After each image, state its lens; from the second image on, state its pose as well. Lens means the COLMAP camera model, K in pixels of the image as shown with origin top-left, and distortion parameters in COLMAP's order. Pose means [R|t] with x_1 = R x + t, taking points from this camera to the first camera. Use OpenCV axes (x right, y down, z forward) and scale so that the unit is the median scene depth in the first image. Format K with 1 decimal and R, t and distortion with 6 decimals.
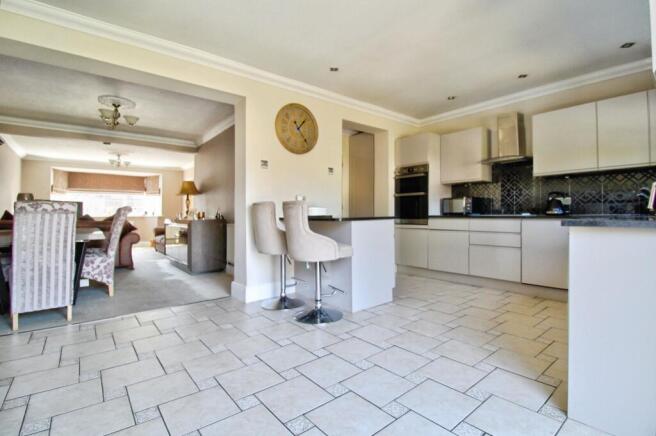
lens RADIAL K [[302.4, 0, 332.0], [0, 302.4, 215.1], [0, 0, 1]] dist [-0.015446, -0.006119]
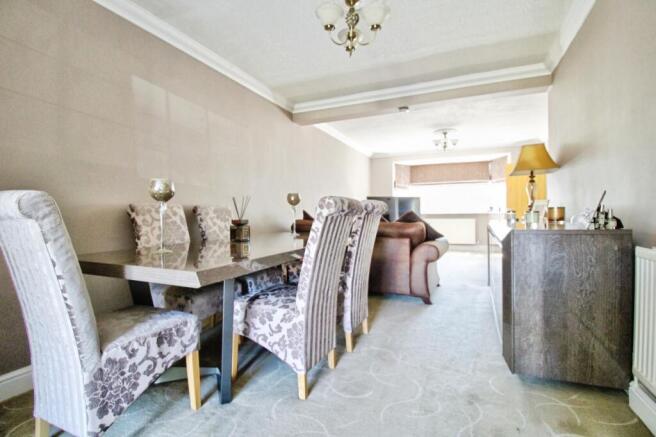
lens RADIAL K [[302.4, 0, 342.0], [0, 302.4, 211.5], [0, 0, 1]] dist [-0.015446, -0.006119]
pose [[0.452671, -0.002350, -0.891675, -0.182809], [0.007509, 0.999971, 0.001177, -0.006265], [0.891646, -0.007229, 0.452675, 0.507394]]
